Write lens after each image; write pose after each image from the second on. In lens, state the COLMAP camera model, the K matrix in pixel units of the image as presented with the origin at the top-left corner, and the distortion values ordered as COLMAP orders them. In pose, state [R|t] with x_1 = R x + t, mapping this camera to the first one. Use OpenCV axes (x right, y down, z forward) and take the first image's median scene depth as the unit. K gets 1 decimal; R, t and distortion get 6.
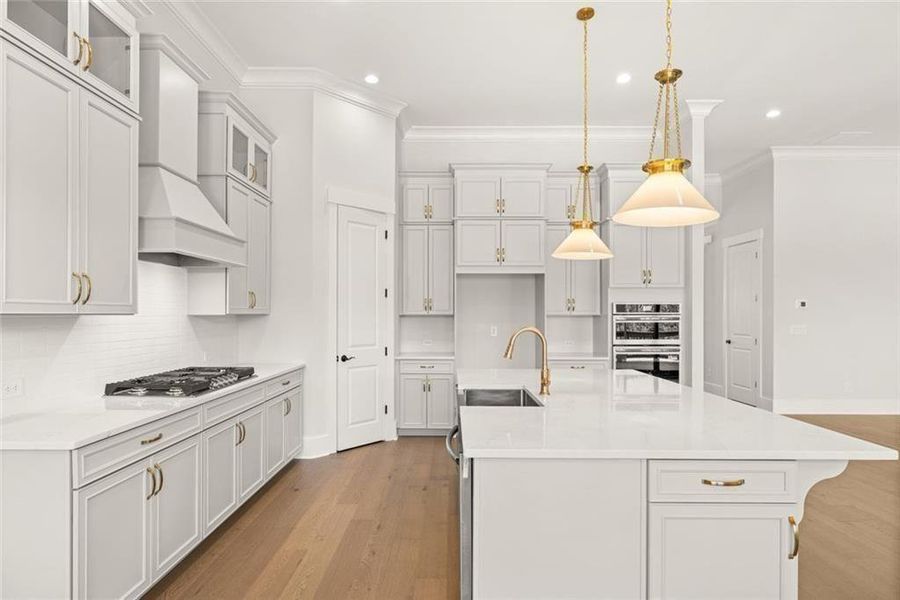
lens RADIAL K [[491.8, 0, 433.5], [0, 491.8, 310.4], [0, 0, 1]] dist [0.004249, 0.002477]
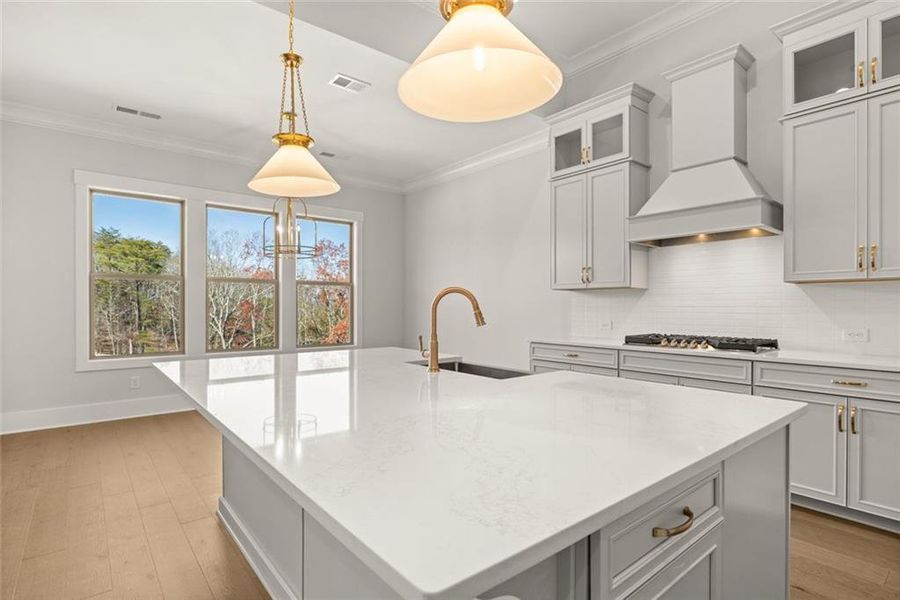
lens RADIAL K [[445.8, 0, 453.4], [0, 445.8, 306.6], [0, 0, 1]] dist [-0.008333, 0.001504]
pose [[-0.749177, -0.001491, -0.662369, 0.479547], [0.002525, 0.999984, -0.005106, 0.049060], [0.662366, -0.005498, -0.749161, 1.094695]]
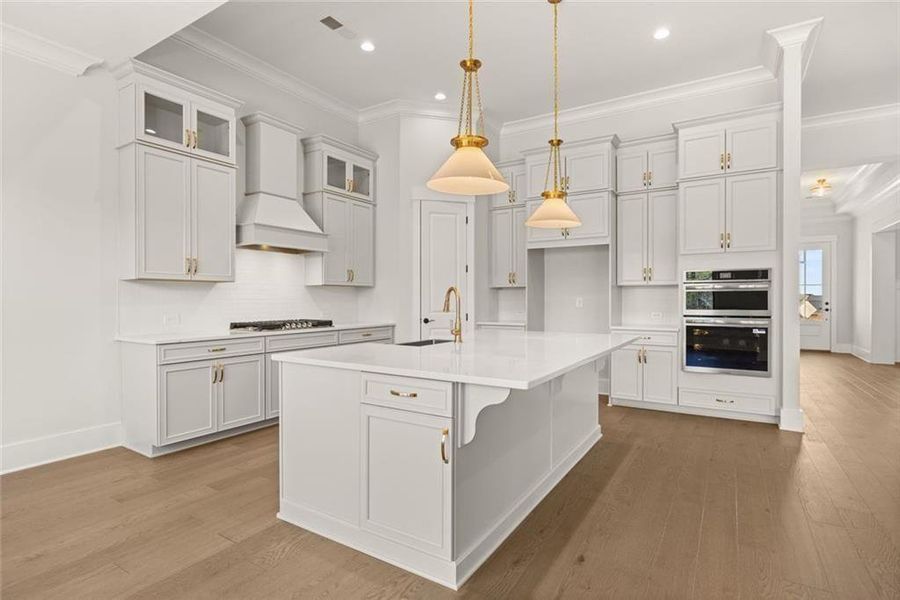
lens RADIAL K [[445.8, 0, 435.2], [0, 445.8, 305.9], [0, 0, 1]] dist [-0.008333, 0.001504]
pose [[0.849422, 0.007185, -0.527666, 0.531449], [0.005294, 0.999741, 0.022136, 0.040084], [0.527688, -0.021597, 0.849164, 0.029219]]
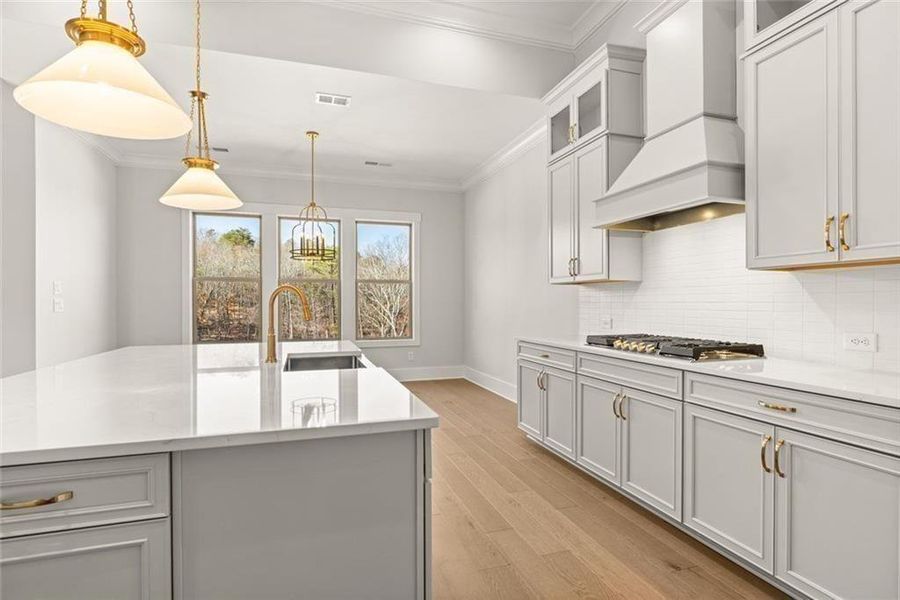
lens RADIAL K [[445.8, 0, 454.1], [0, 445.8, 302.4], [0, 0, 1]] dist [-0.008333, 0.001504]
pose [[-0.938026, -0.000025, -0.346566, 0.135779], [0.002545, 0.999973, -0.006961, 0.050533], [0.346557, -0.007412, -0.938000, 1.296730]]
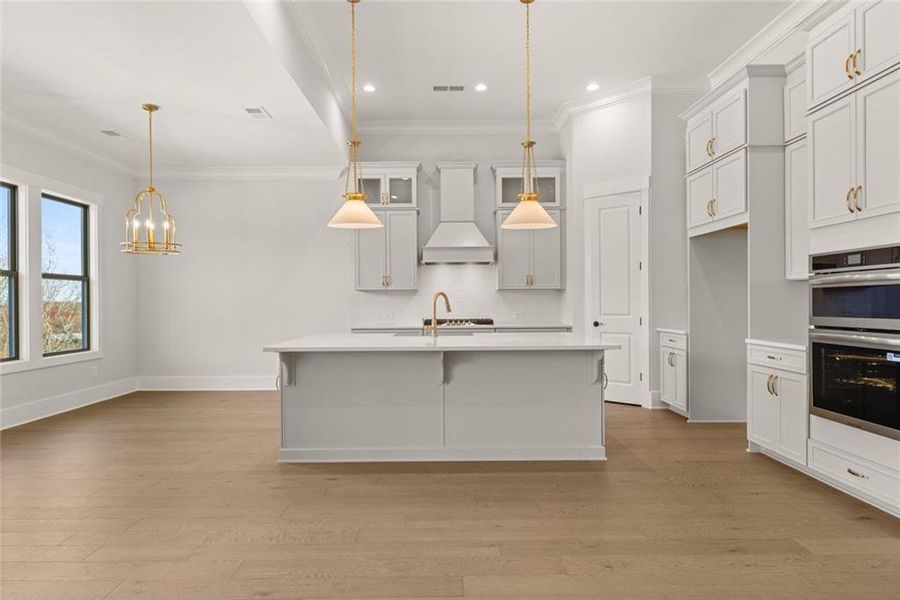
lens RADIAL K [[507.0, 0, 445.8], [0, 507.0, 304.6], [0, 0, 1]] dist [0.007592, 0.000113]
pose [[0.034626, 0.003922, -0.999393, 1.245378], [0.014480, 0.999885, 0.004426, 0.046734], [0.999295, -0.014624, 0.034566, 0.687635]]
